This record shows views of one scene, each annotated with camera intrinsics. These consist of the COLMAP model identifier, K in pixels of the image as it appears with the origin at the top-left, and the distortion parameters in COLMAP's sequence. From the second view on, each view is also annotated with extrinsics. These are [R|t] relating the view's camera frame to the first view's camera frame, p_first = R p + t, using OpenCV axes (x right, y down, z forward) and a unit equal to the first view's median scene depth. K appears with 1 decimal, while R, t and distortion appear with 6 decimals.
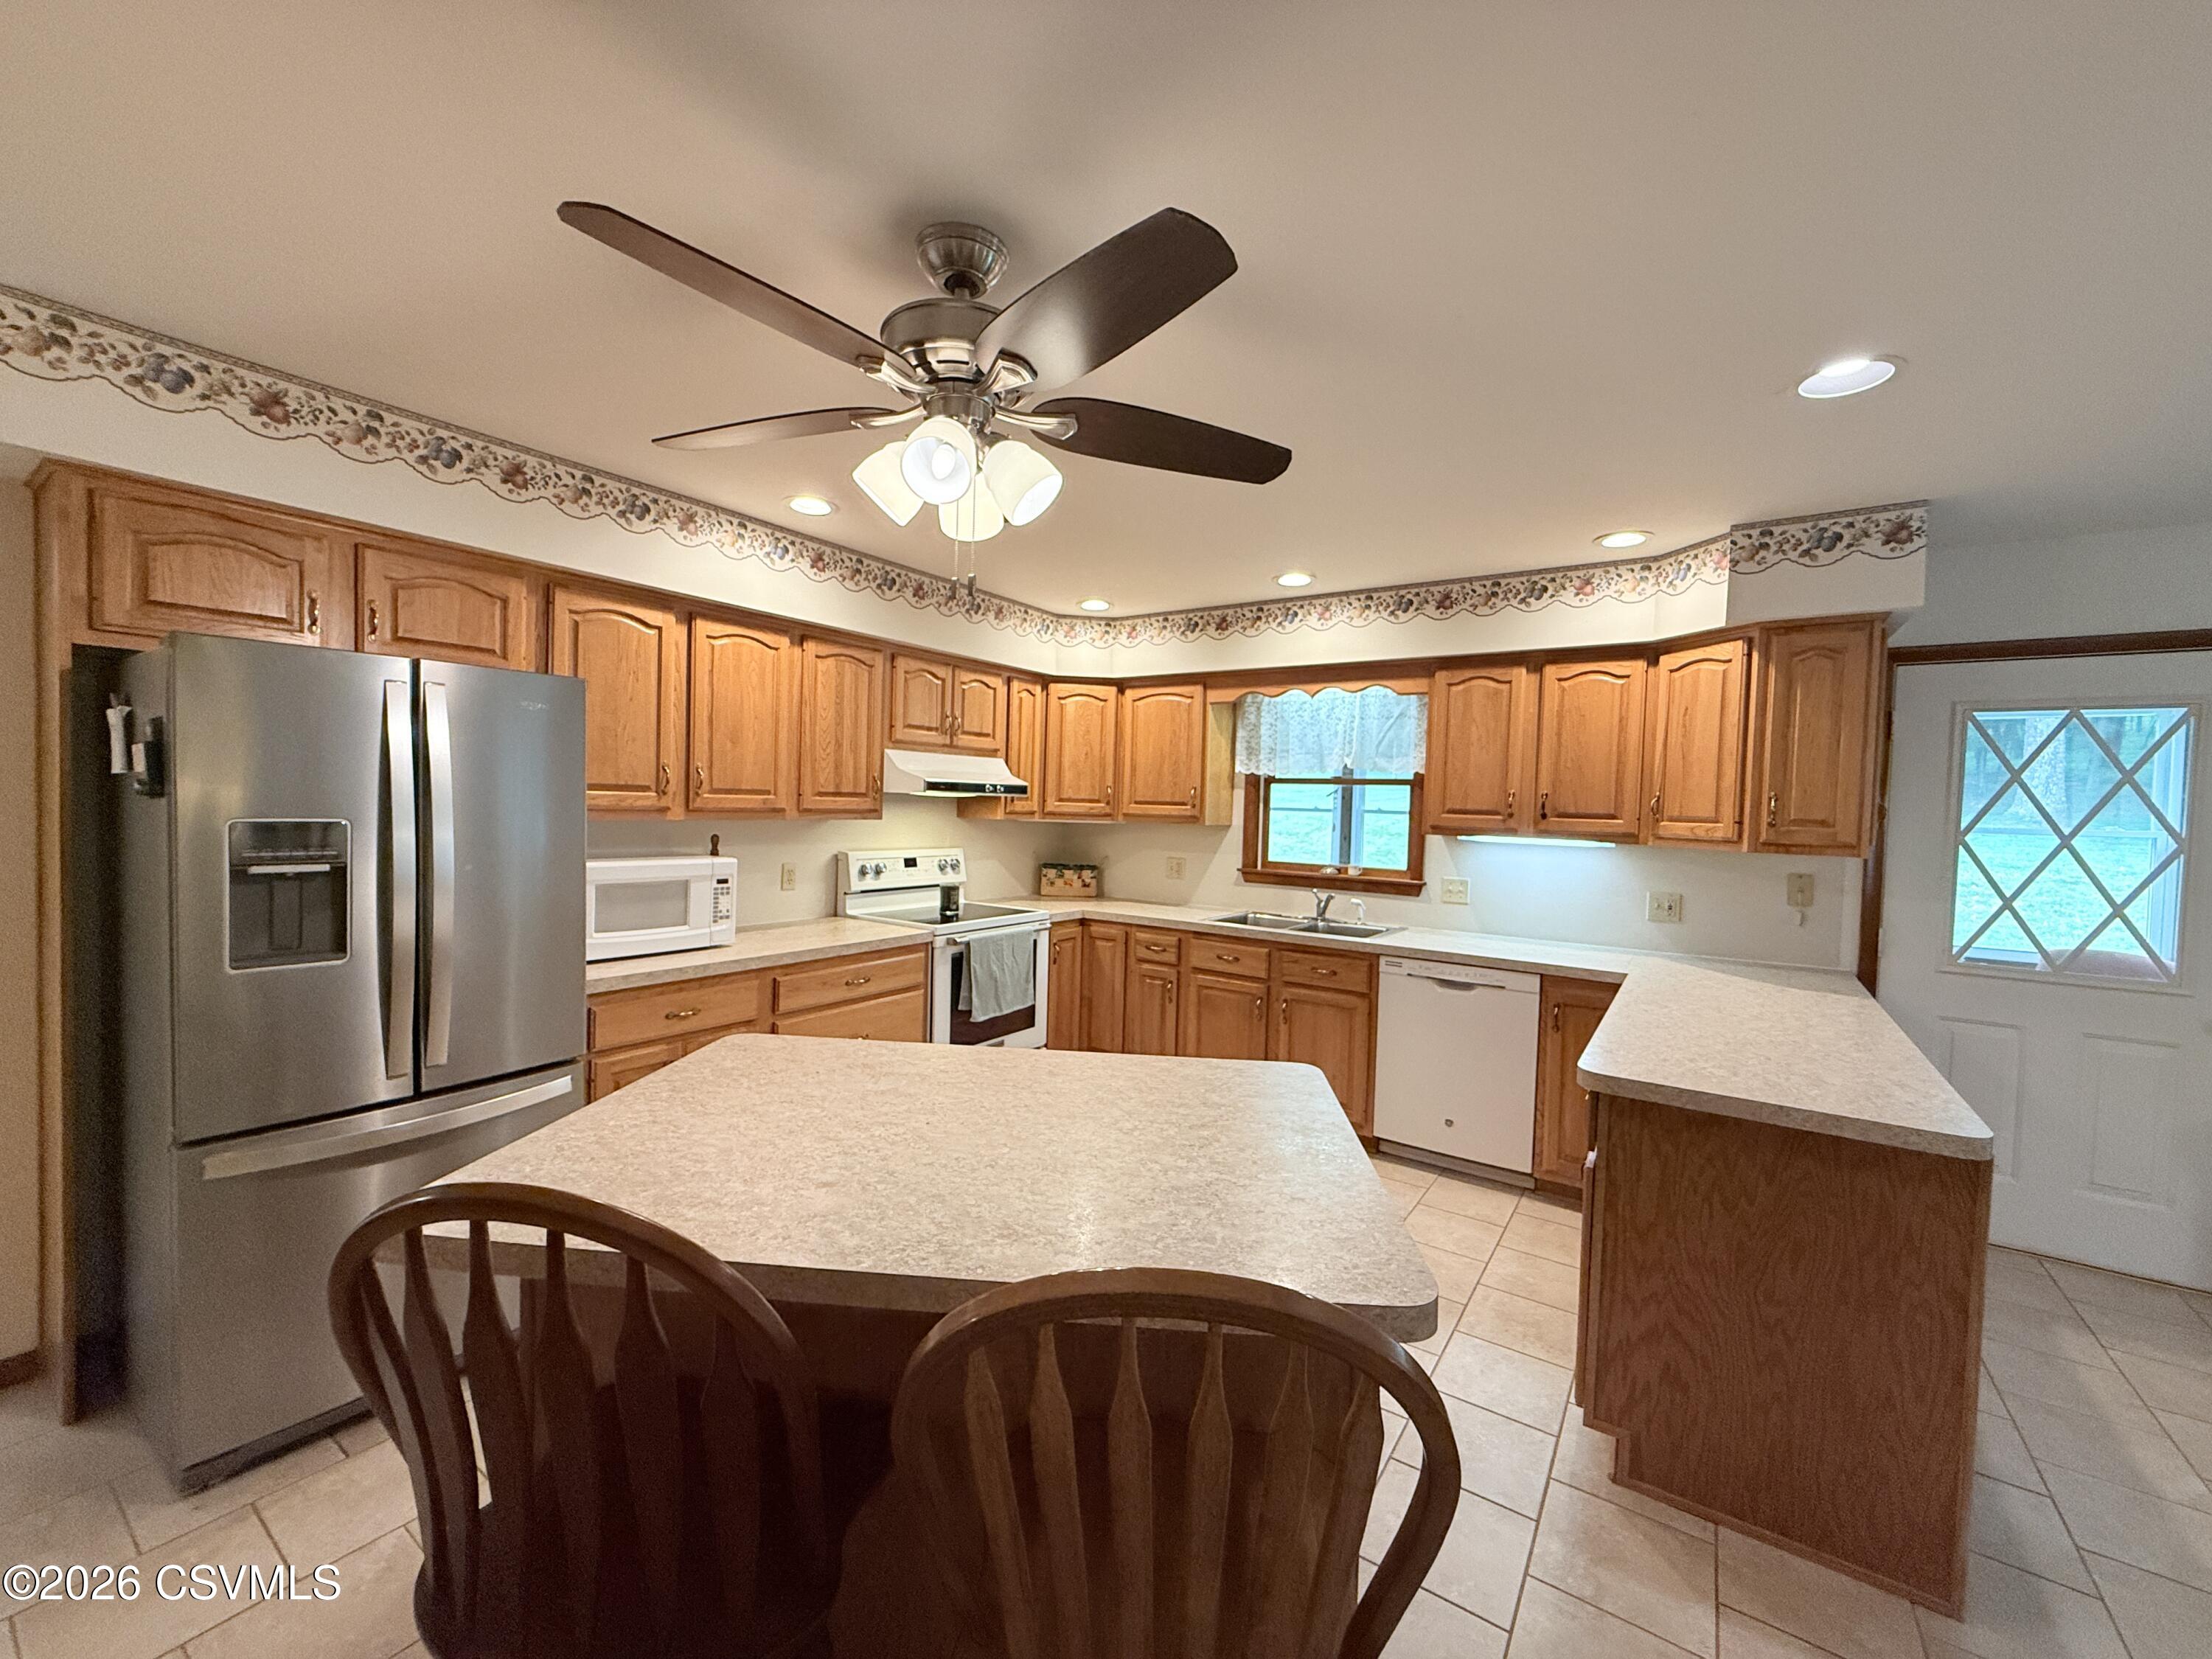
lens RADIAL K [[883.5, 0, 1106.0], [0, 883.5, 829.5], [0, 0, 1]] dist [-0.005026, 0.000385]
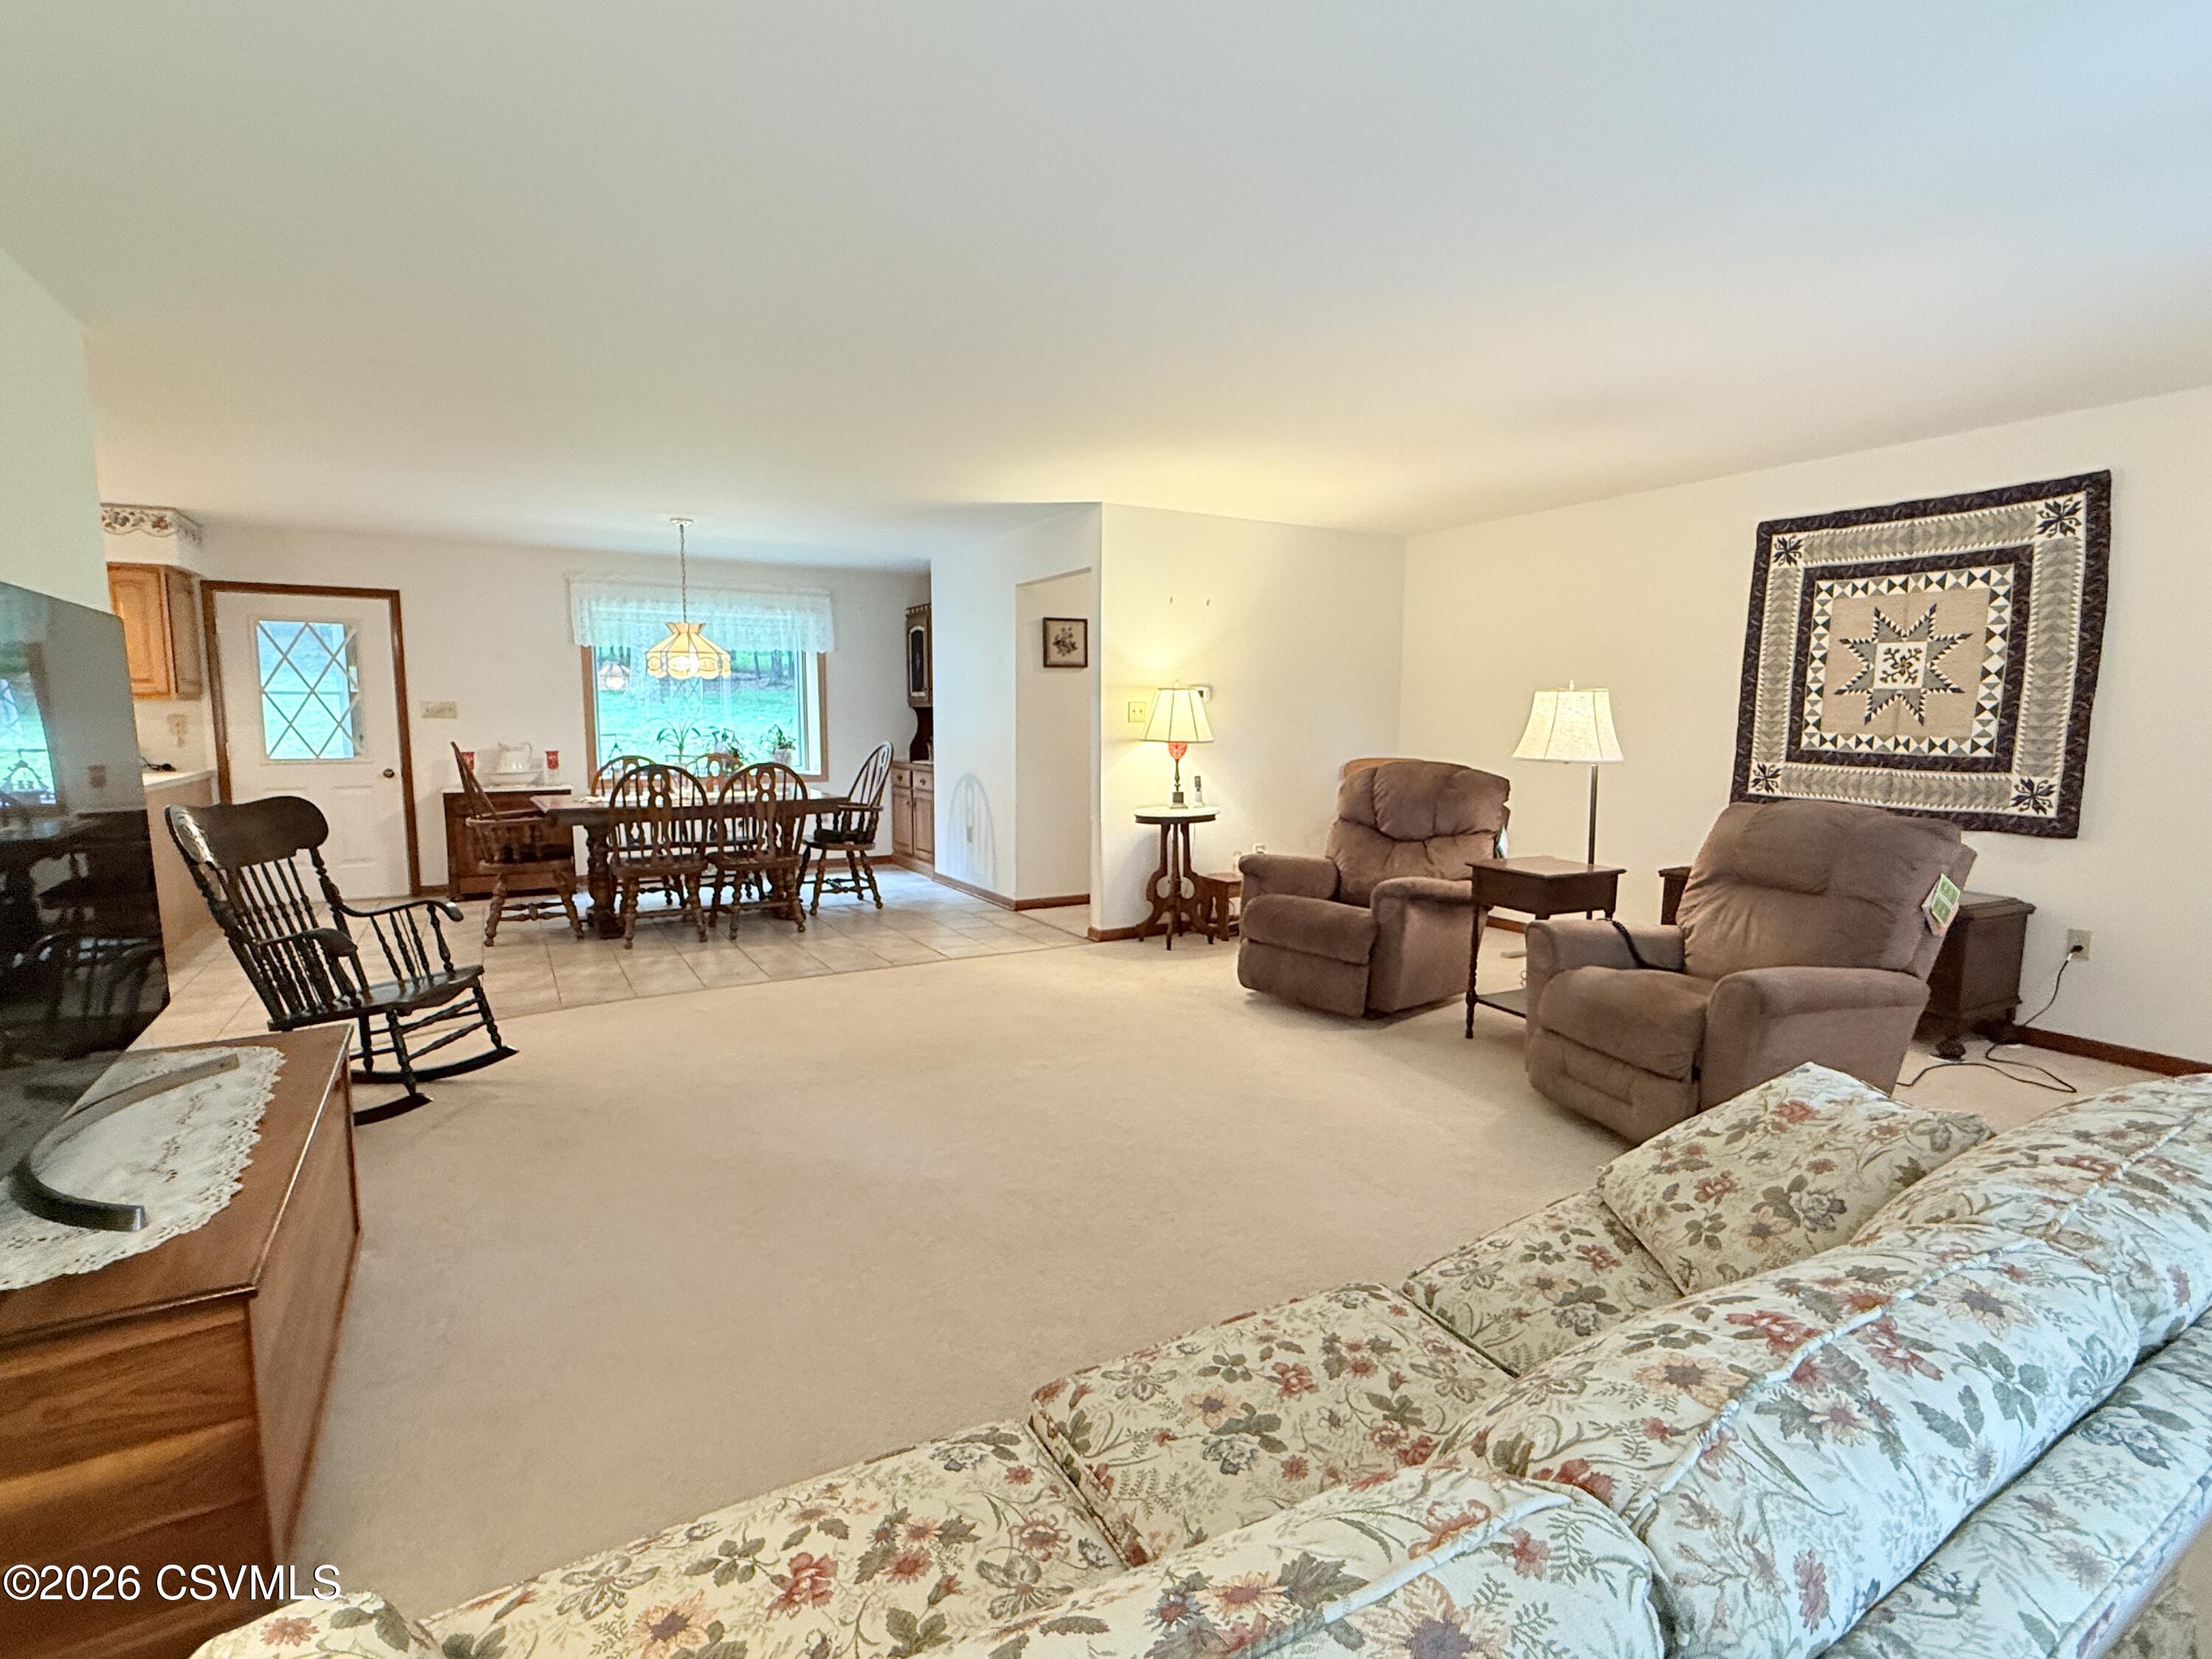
lens RADIAL K [[1049.6, 0, 1106.0], [0, 1049.6, 829.5], [0, 0, 1]] dist [0.002576, -0.000028]
pose [[0.417818, -0.128665, 0.899374, -0.287692], [0.037167, 0.991513, 0.124580, 0.084640], [-0.907770, -0.018625, 0.419054, -1.434681]]
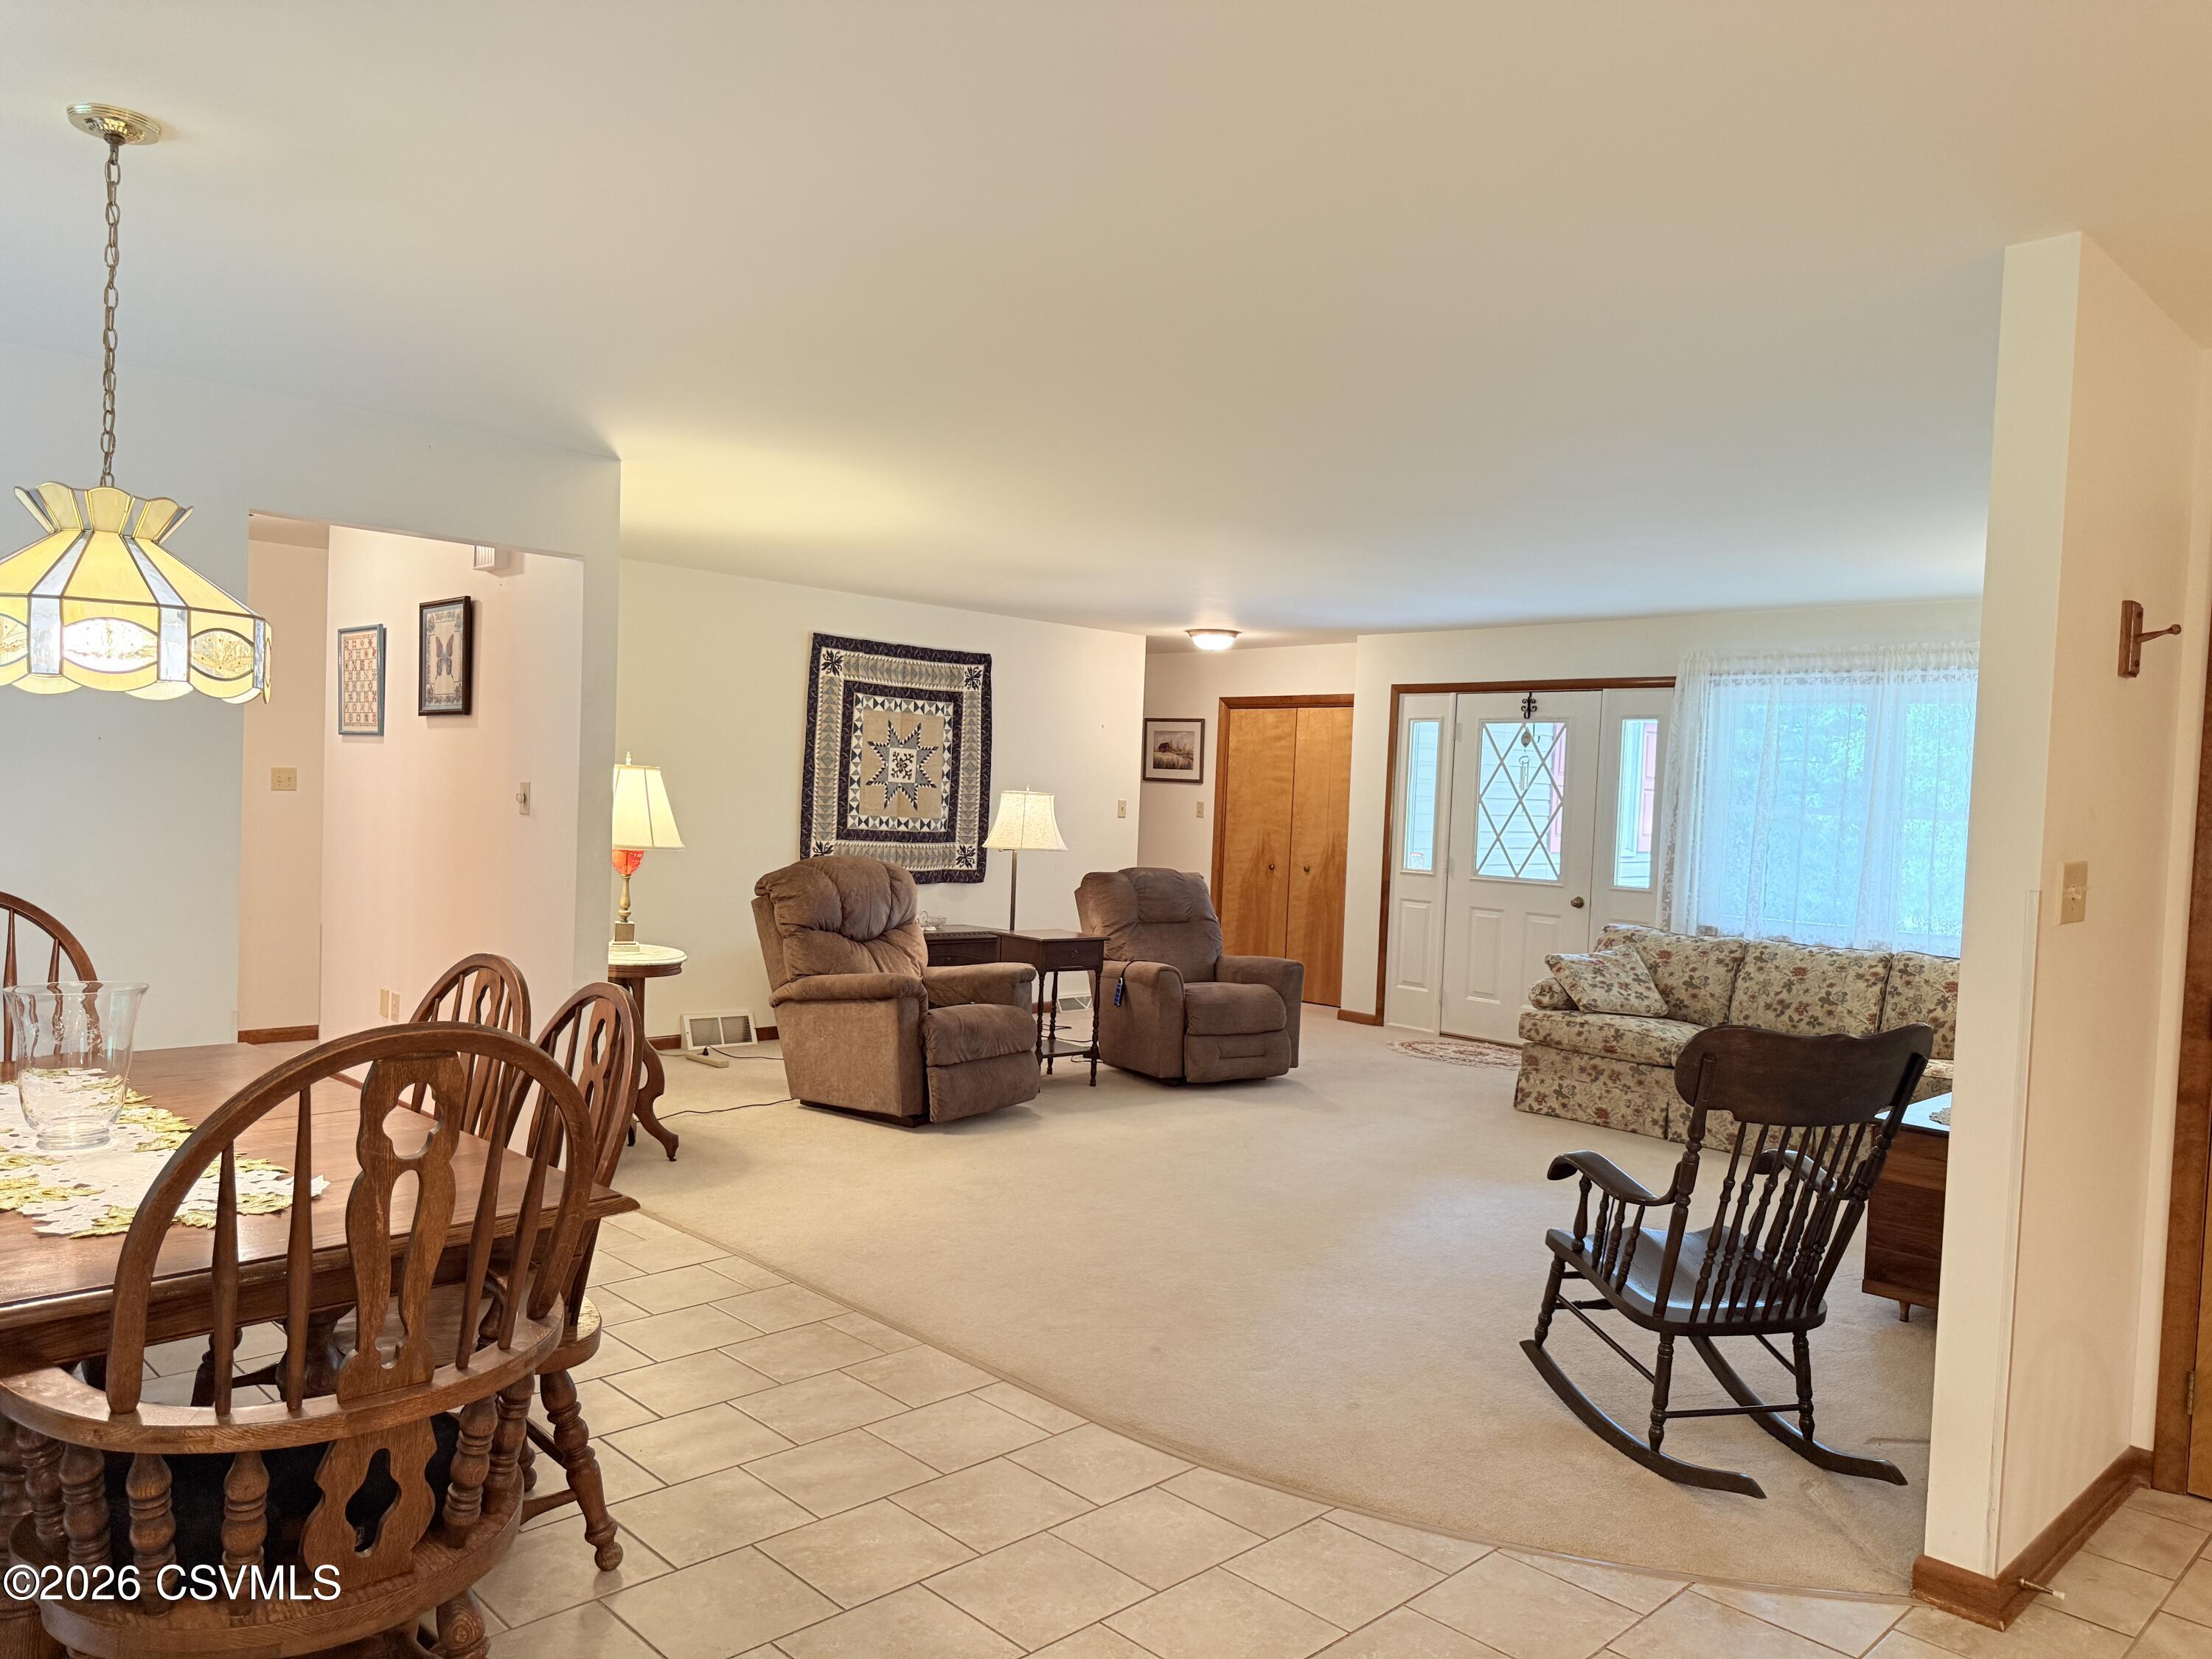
lens RADIAL K [[1547.7, 0, 1095.8], [0, 1547.7, 839.9], [0, 0, 1]] dist [0.125388, -0.148342]
pose [[-0.978646, -0.076092, 0.190951, 0.535576], [-0.064056, 0.995597, 0.068443, 0.005483], [-0.195318, 0.054750, -0.979211, 0.770524]]
